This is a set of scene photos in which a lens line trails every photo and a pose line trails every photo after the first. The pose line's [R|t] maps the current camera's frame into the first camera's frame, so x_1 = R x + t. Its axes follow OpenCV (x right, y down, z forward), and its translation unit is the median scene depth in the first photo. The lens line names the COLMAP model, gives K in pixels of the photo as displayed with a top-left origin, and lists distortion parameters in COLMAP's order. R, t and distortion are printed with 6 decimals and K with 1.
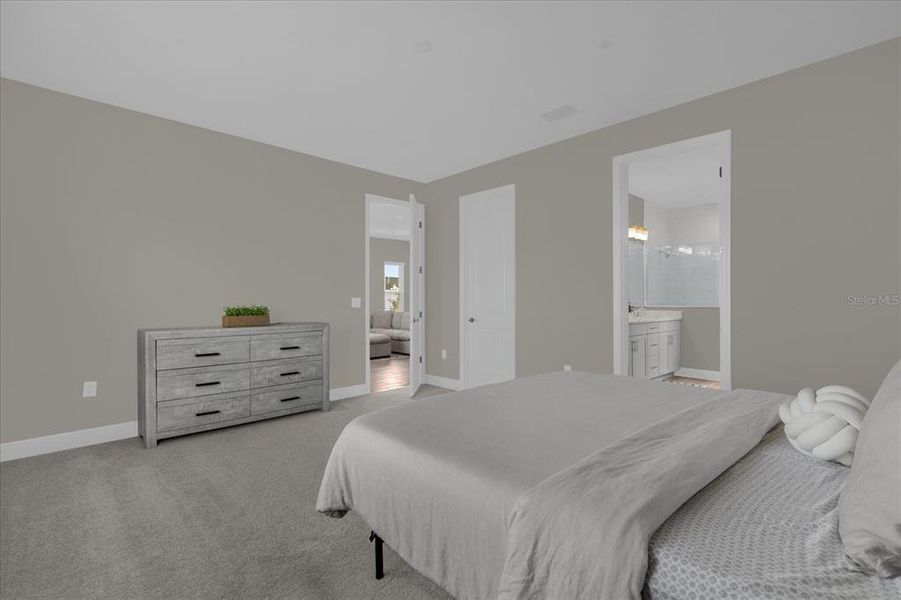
lens RADIAL K [[423.6, 0, 451.7], [0, 423.6, 303.6], [0, 0, 1]] dist [-0.001531, -0.000136]
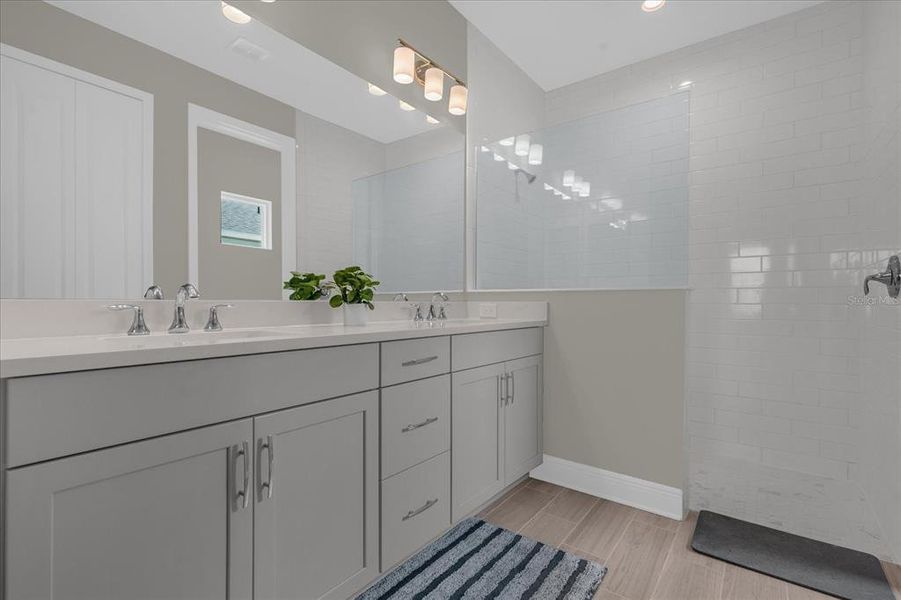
lens RADIAL K [[423.6, 0, 451.7], [0, 423.6, 303.6], [0, 0, 1]] dist [-0.001531, -0.000136]
pose [[0.987677, 0.000879, 0.156506, 0.418210], [-0.000480, 0.999997, -0.002588, 0.020491], [-0.156508, 0.002482, 0.987674, 0.673809]]
